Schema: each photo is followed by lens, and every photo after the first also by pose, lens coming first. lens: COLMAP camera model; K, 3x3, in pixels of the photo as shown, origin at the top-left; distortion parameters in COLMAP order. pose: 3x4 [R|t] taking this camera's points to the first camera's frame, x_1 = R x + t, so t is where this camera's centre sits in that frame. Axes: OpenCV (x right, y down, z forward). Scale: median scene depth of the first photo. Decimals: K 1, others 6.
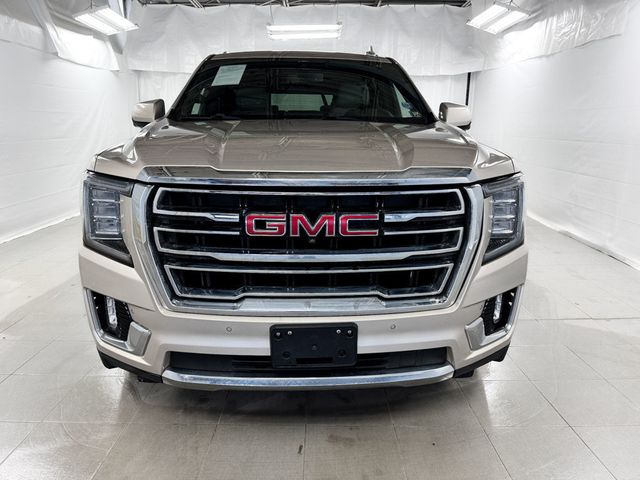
lens RADIAL K [[452.9, 0, 318.6], [0, 452.9, 240.4], [0, 0, 1]] dist [0.044825, -0.051095]
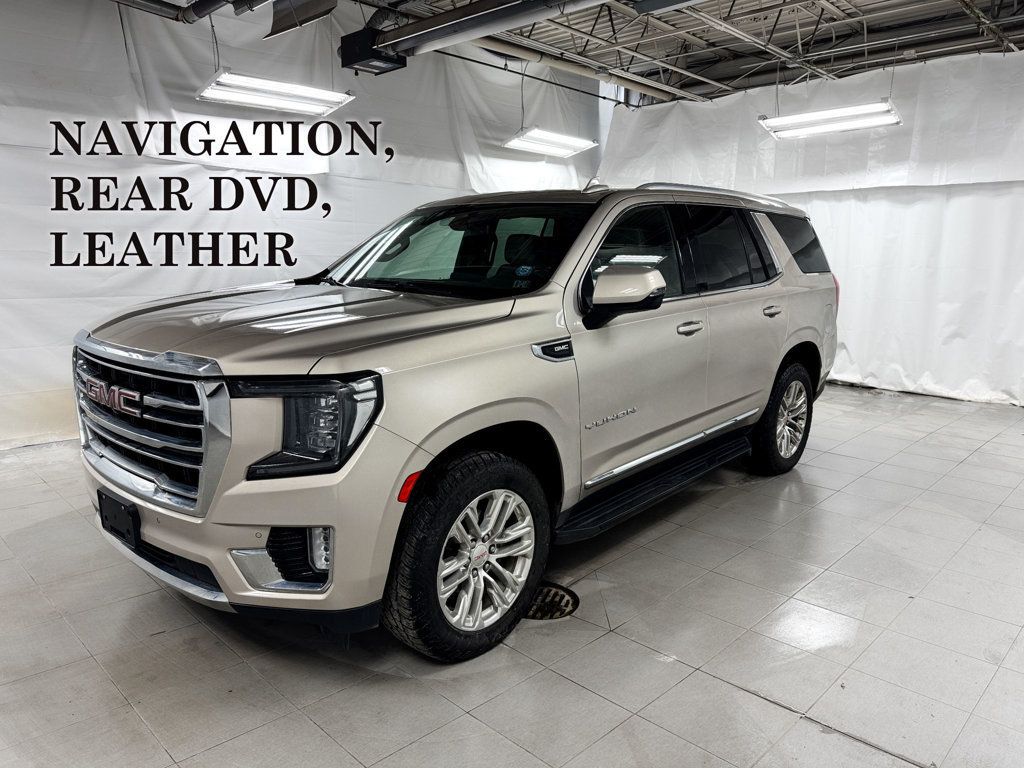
lens RADIAL K [[724.7, 0, 509.8], [0, 724.7, 384.7], [0, 0, 1]] dist [0.044825, -0.051095]
pose [[0.708392, 0.133357, -0.693107, 0.486656], [-0.185451, 0.982653, -0.000474, -0.061707], [0.681021, 0.128873, 0.720835, 0.111833]]
